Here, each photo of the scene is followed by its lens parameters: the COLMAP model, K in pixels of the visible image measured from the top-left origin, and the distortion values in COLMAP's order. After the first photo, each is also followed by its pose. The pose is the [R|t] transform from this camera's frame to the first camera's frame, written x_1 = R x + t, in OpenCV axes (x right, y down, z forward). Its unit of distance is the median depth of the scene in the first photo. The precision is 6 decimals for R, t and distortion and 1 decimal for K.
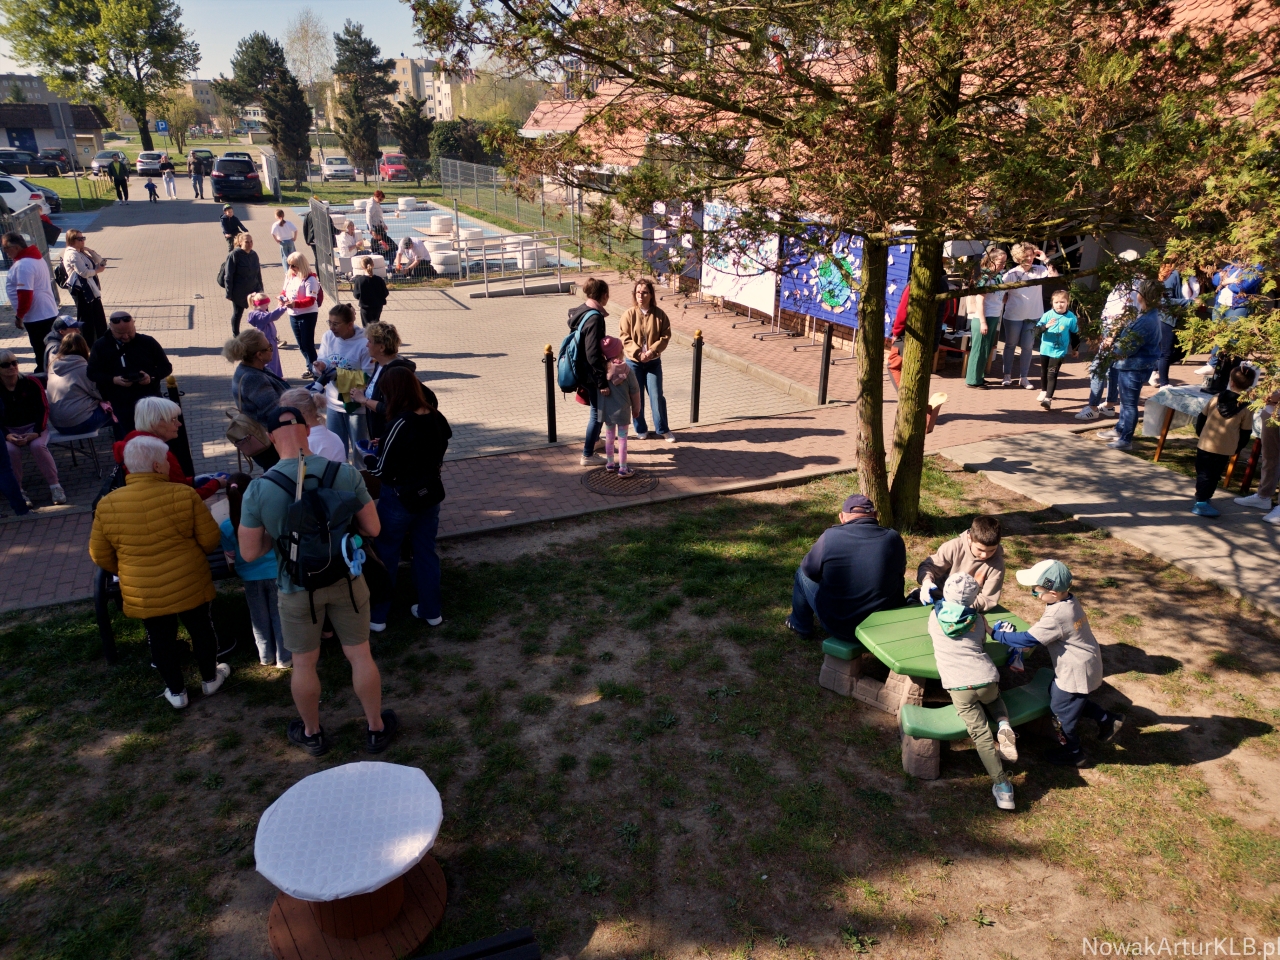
lens RADIAL K [[896.2, 0, 640.0], [0, 896.2, 480.0], [0, 0, 1]] dist [0.053851, -0.045561]
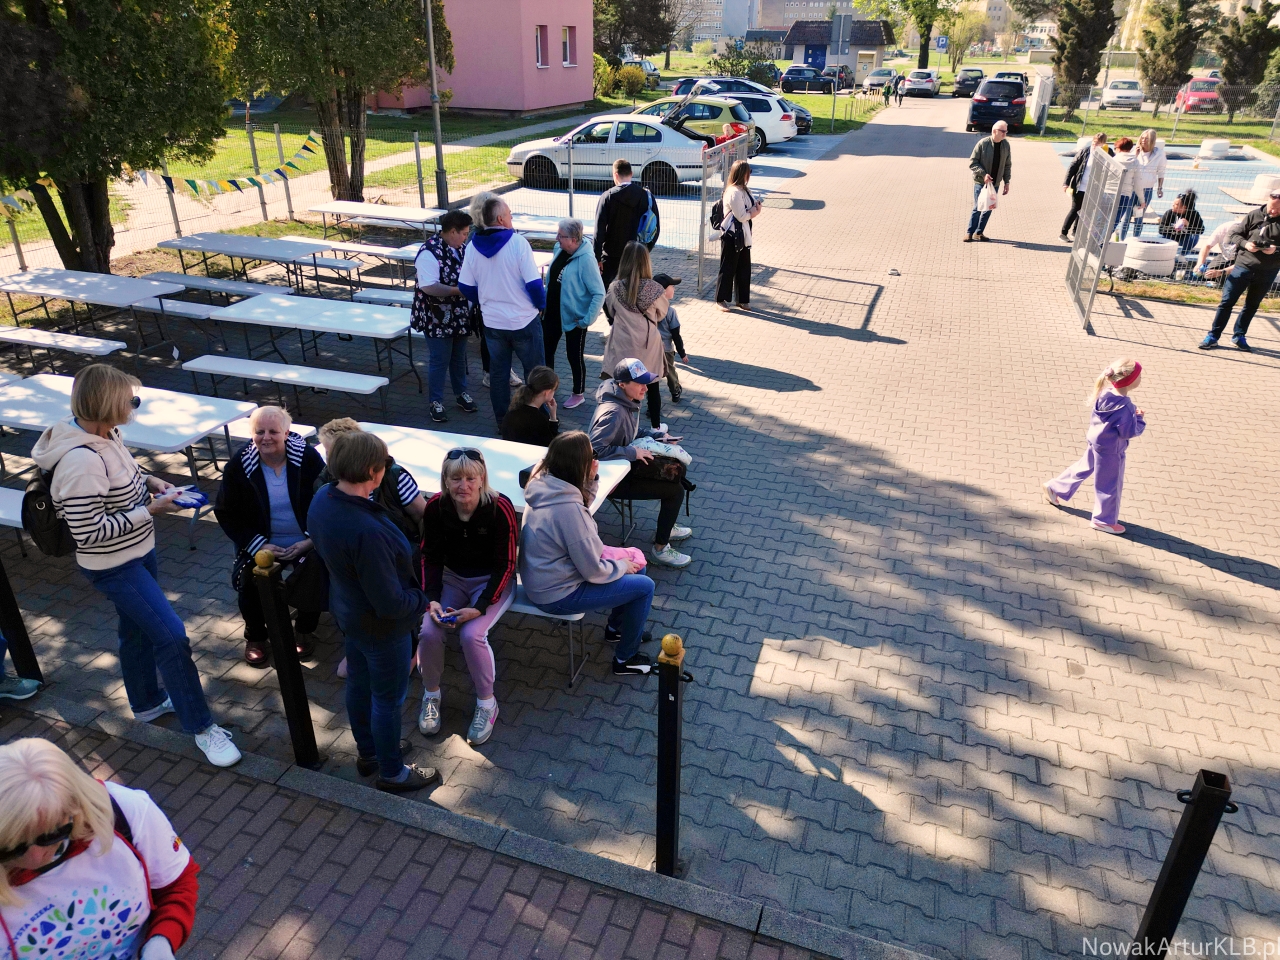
lens RADIAL K [[896.2, 0, 640.0], [0, 896.2, 480.0], [0, 0, 1]] dist [0.053851, -0.045561]
pose [[0.730520, 0.304738, -0.611127, -0.044944], [-0.257925, 0.951750, 0.166274, -0.036524], [0.632309, 0.036159, 0.773872, 0.099966]]
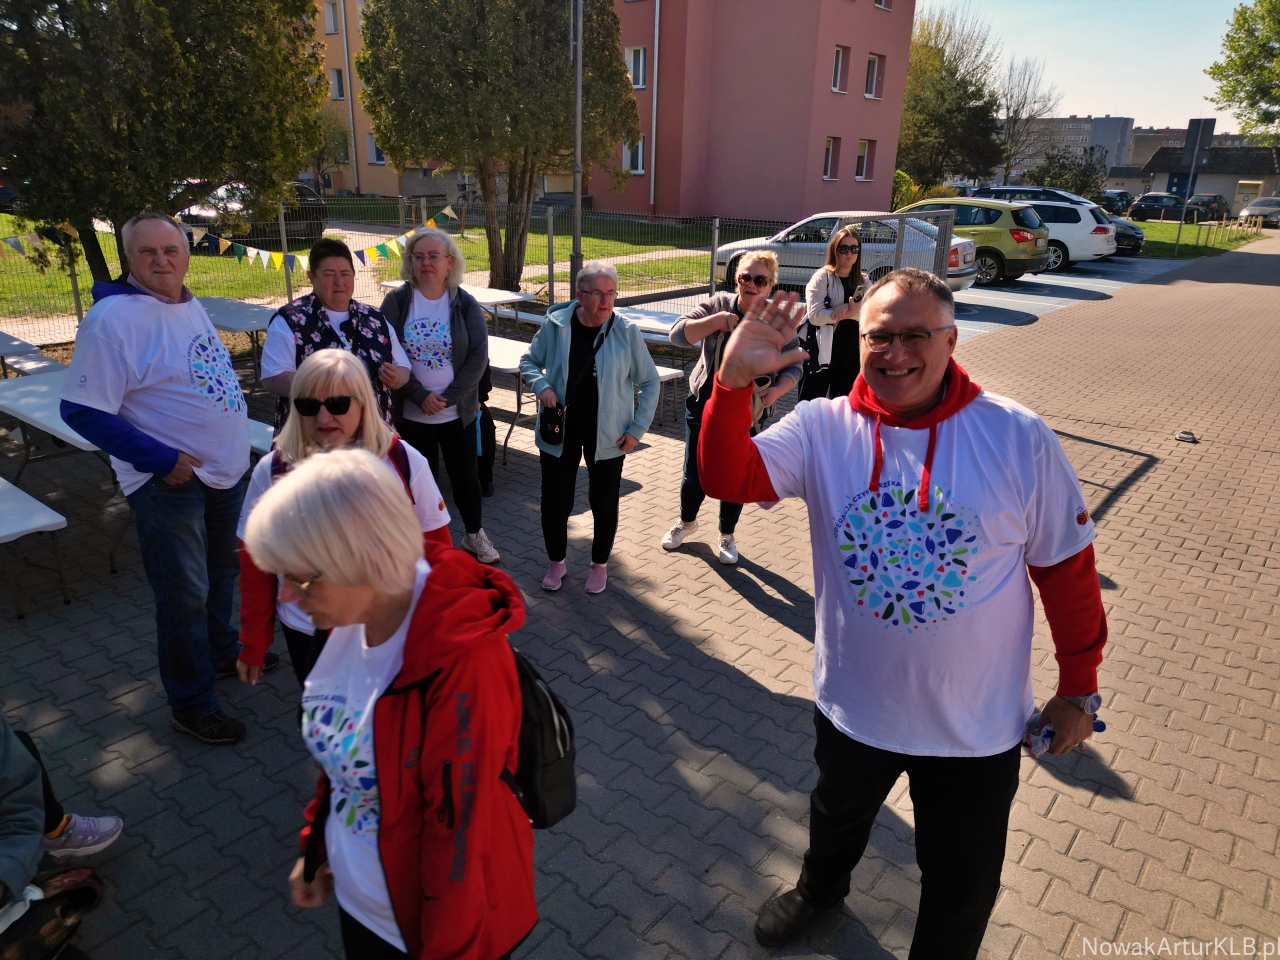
lens RADIAL K [[896.2, 0, 640.0], [0, 896.2, 480.0], [0, 0, 1]] dist [0.053851, -0.045561]
pose [[0.445830, 0.300116, -0.843307, -0.075419], [-0.349756, 0.925629, 0.144507, -0.051453], [0.823958, 0.230526, 0.517640, 0.185454]]
